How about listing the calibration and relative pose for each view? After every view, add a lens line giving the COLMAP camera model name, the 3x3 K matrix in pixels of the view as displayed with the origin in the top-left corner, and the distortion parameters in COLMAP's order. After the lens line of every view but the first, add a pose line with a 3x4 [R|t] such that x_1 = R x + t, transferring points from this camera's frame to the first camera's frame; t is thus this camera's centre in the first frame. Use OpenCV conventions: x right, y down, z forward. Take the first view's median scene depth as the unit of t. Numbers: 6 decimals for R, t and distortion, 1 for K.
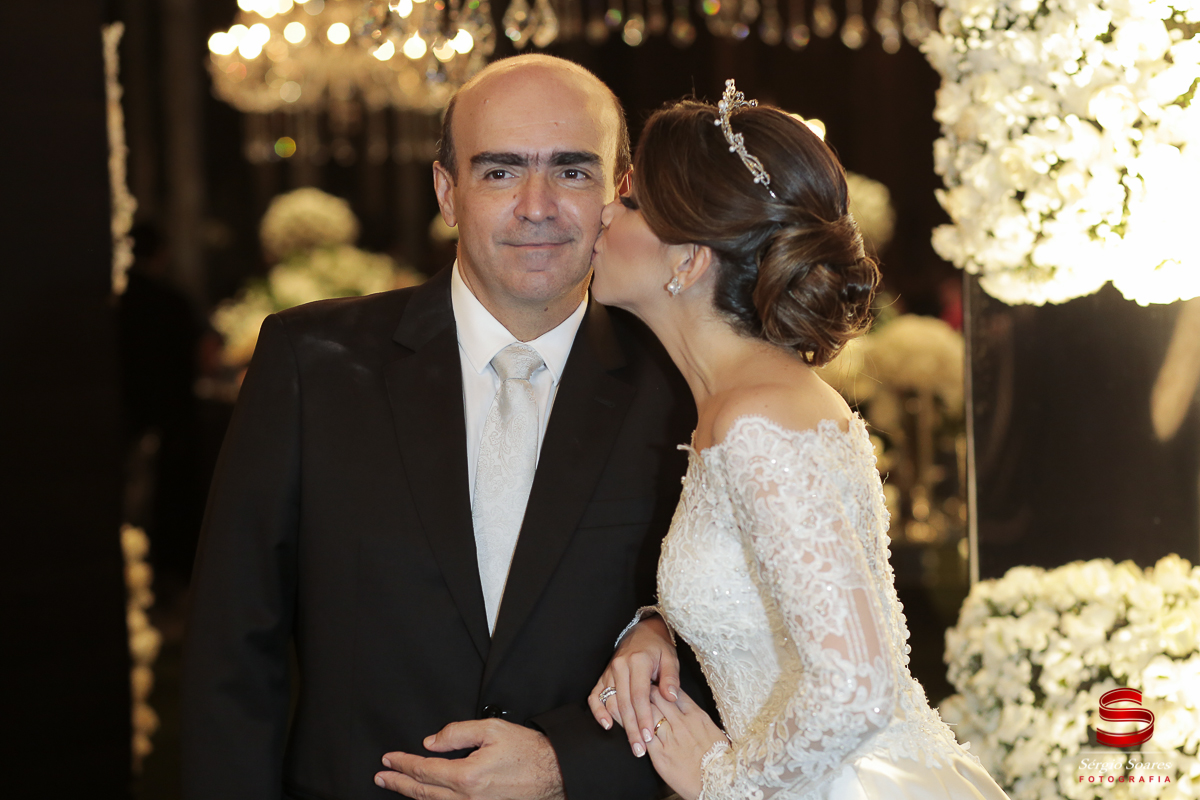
lens RADIAL K [[2895.3, 0, 600.0], [0, 2895.3, 400.0], [0, 0, 1]] dist [0.066964, -0.333426]
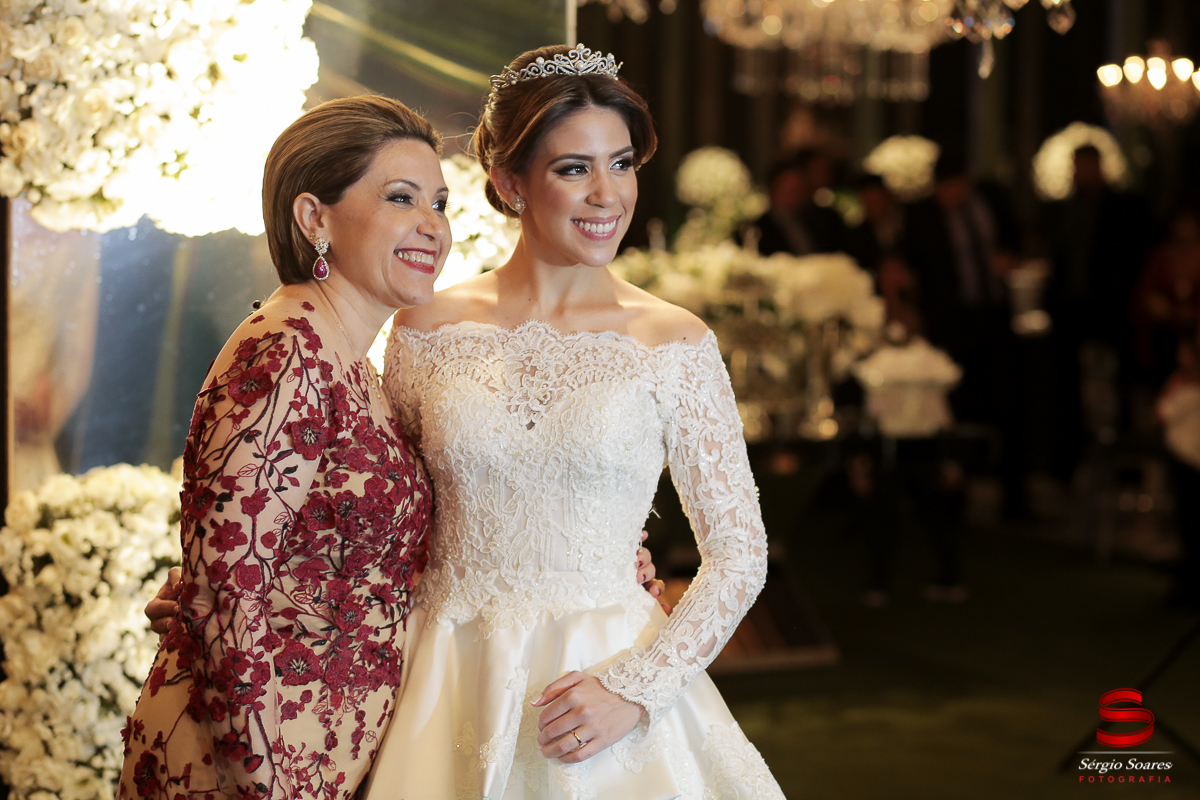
lens RADIAL K [[2895.3, 0, 600.0], [0, 2895.3, 400.0], [0, 0, 1]] dist [0.066964, -0.333426]
pose [[0.680899, -0.016045, 0.732202, -0.514064], [0.008941, 0.999868, 0.013596, 0.016837], [-0.732323, -0.002711, 0.680952, 0.109400]]
